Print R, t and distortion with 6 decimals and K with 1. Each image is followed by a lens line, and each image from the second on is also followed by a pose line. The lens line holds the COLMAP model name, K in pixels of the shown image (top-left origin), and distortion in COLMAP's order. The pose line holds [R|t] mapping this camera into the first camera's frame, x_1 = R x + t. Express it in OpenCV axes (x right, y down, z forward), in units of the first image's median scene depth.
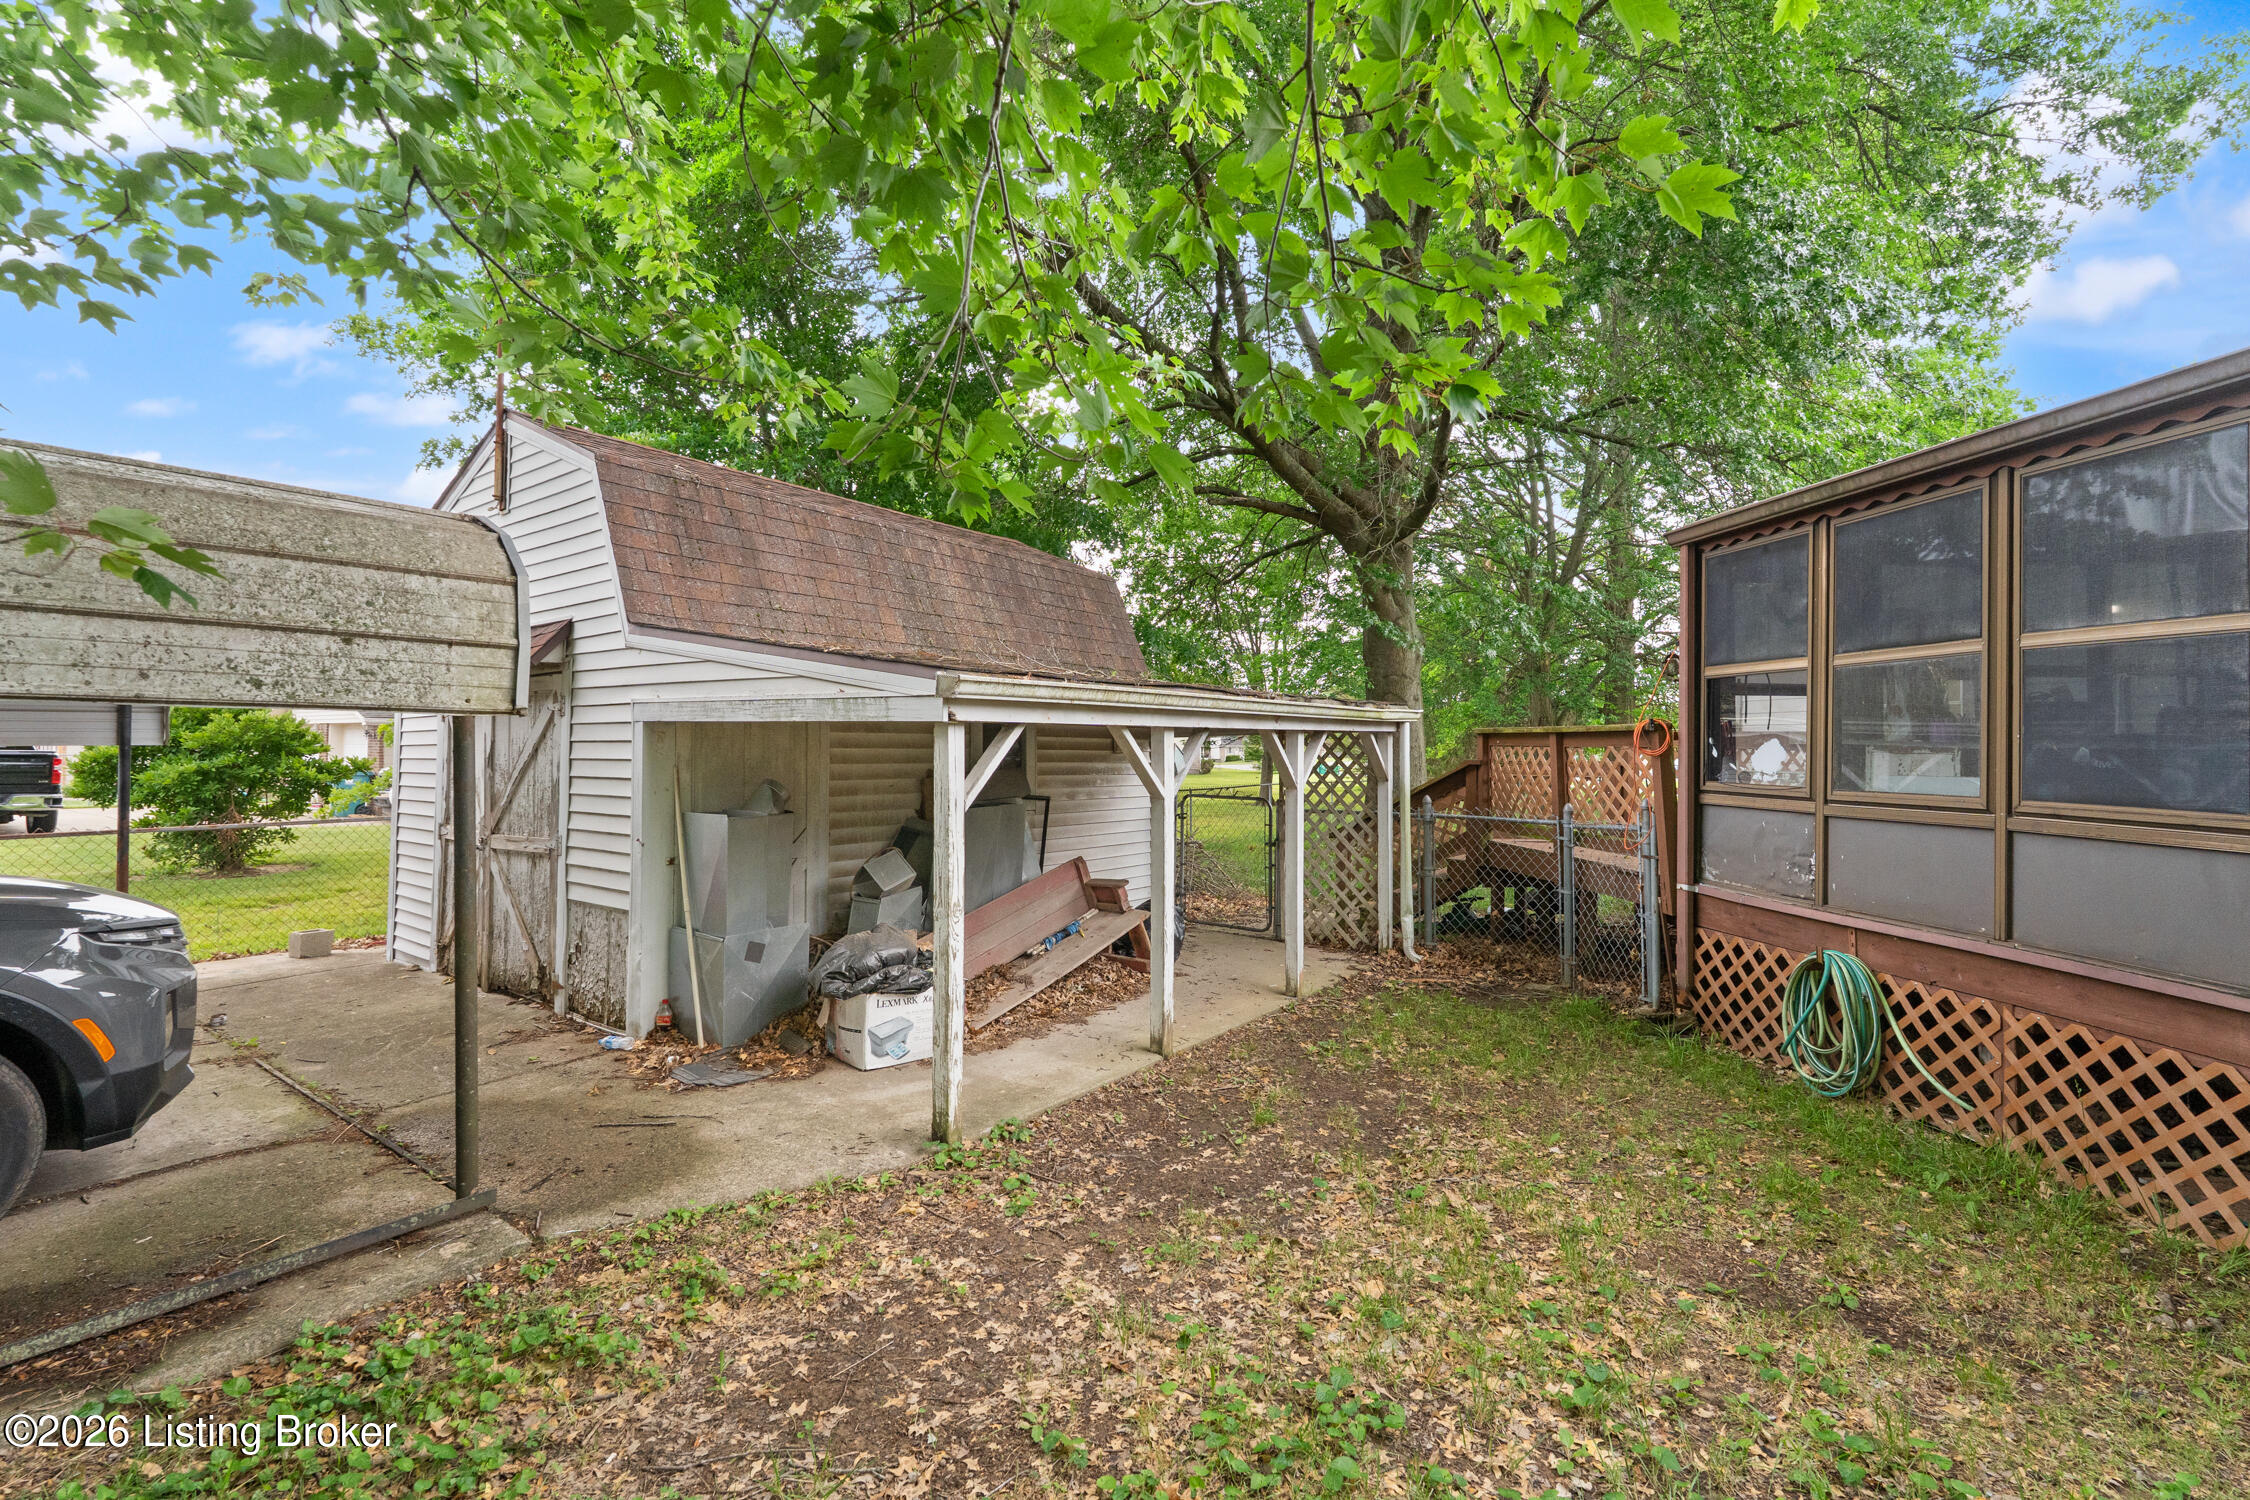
lens RADIAL K [[997.5, 0, 1125.0], [0, 997.5, 750.0], [0, 0, 1]] dist [-0.000164, -0.000064]
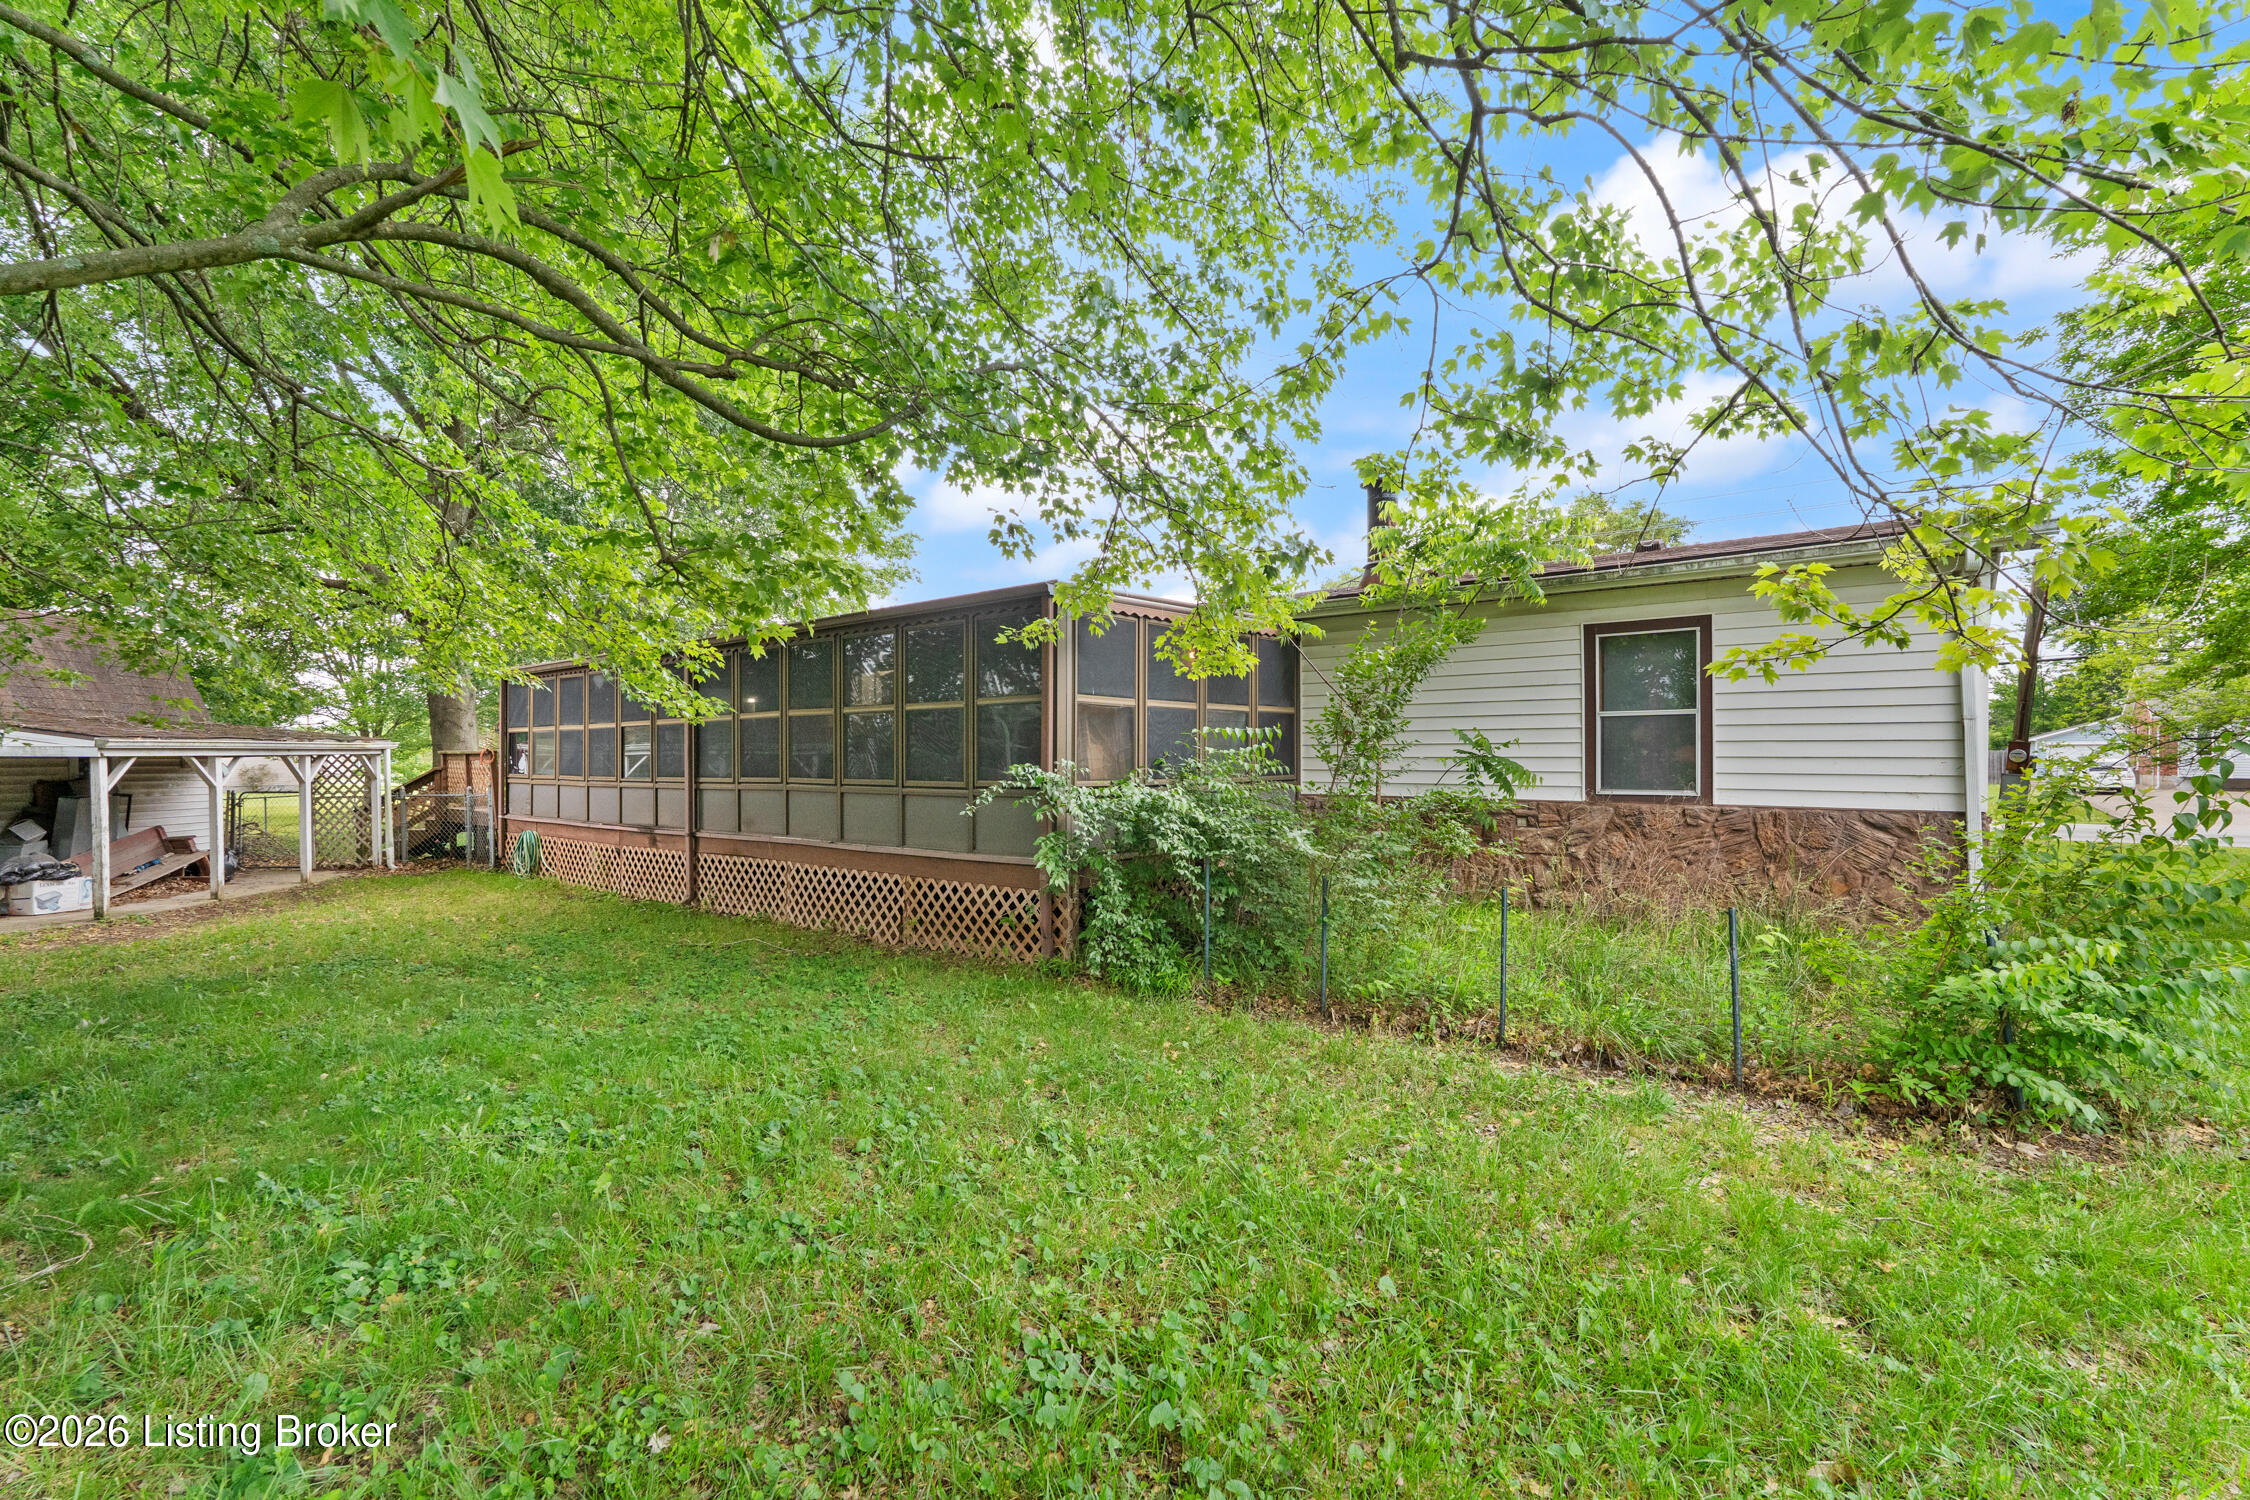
lens RADIAL K [[997.5, 0, 1125.0], [0, 997.5, 750.0], [0, 0, 1]] dist [-0.000164, -0.000064]
pose [[0.725715, -0.014290, 0.687847, -0.019940], [0.023170, 0.999725, -0.003677, 0.019824], [-0.687605, 0.018606, 0.725847, -2.066875]]
